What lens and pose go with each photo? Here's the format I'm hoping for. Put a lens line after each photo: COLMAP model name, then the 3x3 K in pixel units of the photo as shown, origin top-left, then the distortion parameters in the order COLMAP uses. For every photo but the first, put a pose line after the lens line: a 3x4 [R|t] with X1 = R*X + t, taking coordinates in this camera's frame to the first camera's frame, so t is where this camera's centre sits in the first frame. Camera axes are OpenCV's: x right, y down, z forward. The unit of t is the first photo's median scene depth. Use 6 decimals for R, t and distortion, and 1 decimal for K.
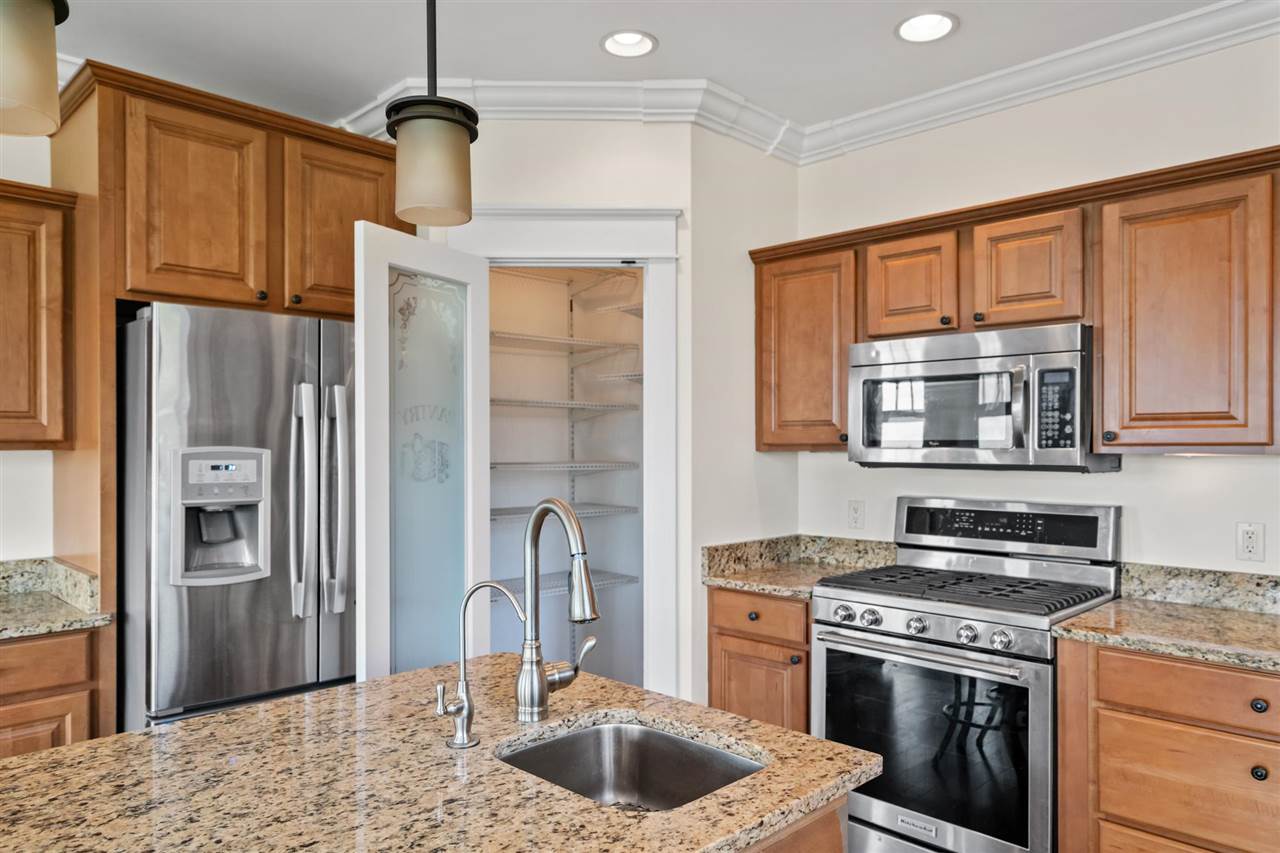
lens RADIAL K [[851.7, 0, 633.6], [0, 851.7, 433.0], [0, 0, 1]] dist [-0.012964, -0.004224]
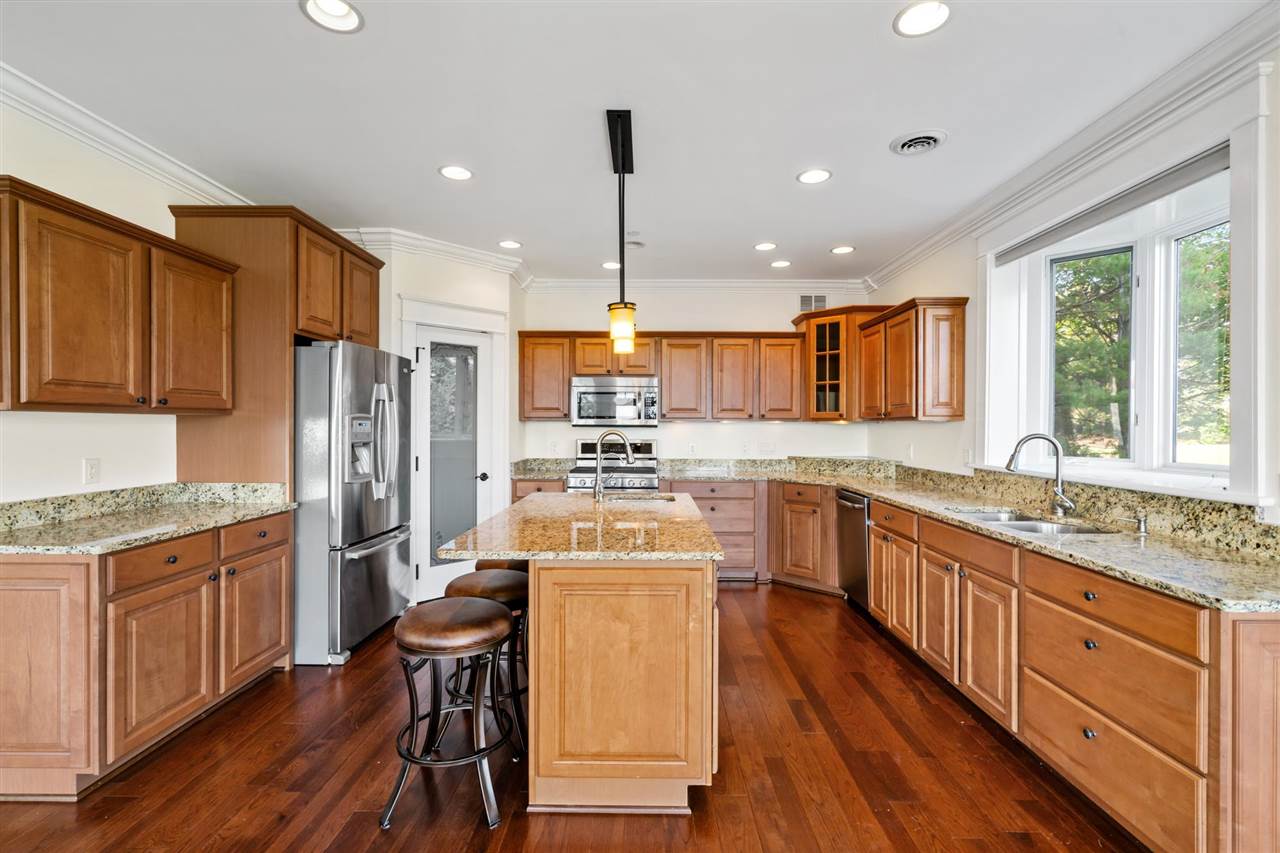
lens RADIAL K [[583.0, 0, 632.5], [0, 583.0, 428.9], [0, 0, 1]] dist [-0.002339, -0.000733]
pose [[0.698635, 0.005203, 0.715459, -0.885219], [-0.008131, 0.999967, 0.000669, 0.046117], [-0.715432, -0.006285, 0.698654, -0.335671]]
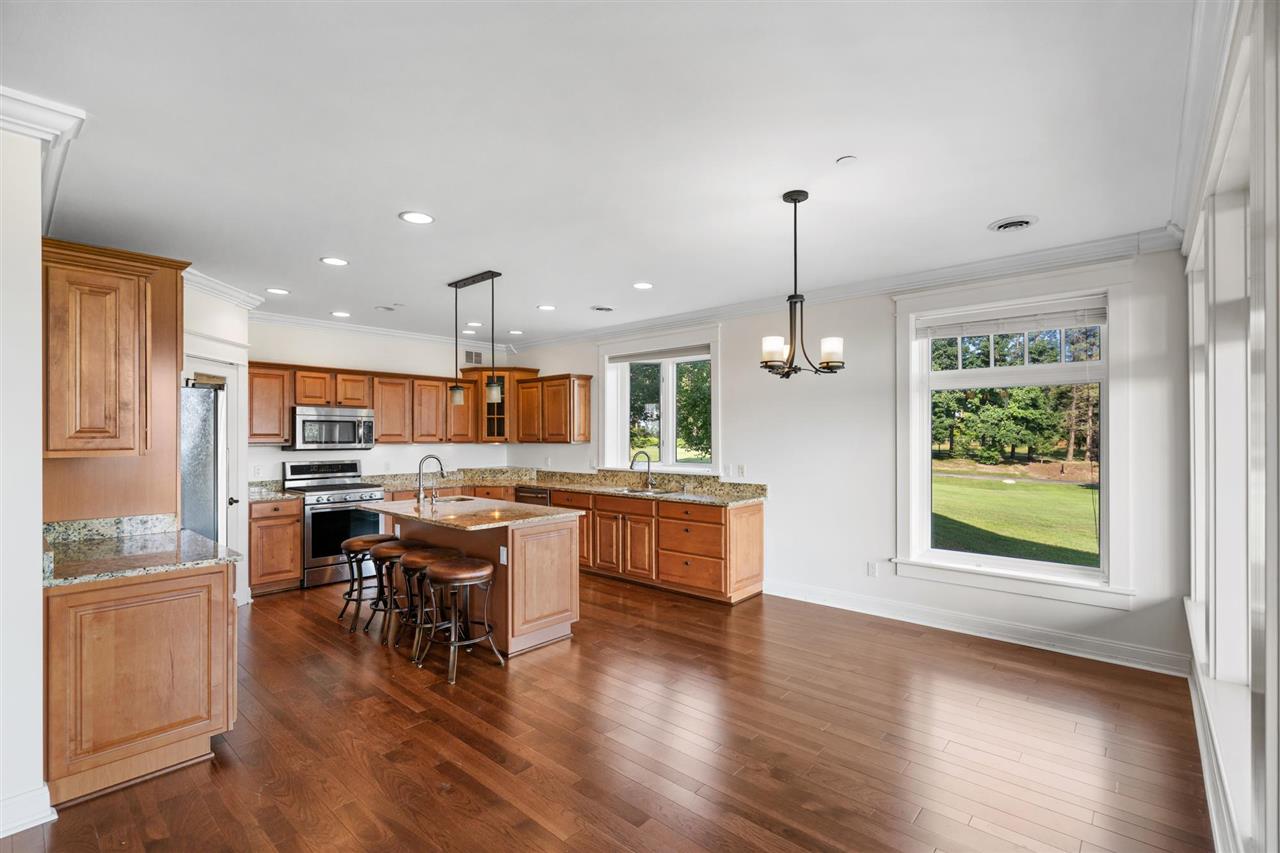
lens RADIAL K [[583.0, 0, 645.3], [0, 583.0, 429.5], [0, 0, 1]] dist [-0.002339, -0.000733]
pose [[-0.085916, 0.018211, 0.996136, -1.822649], [0.003610, 0.999832, -0.017967, 0.008536], [-0.996296, 0.002052, -0.085968, 0.033159]]
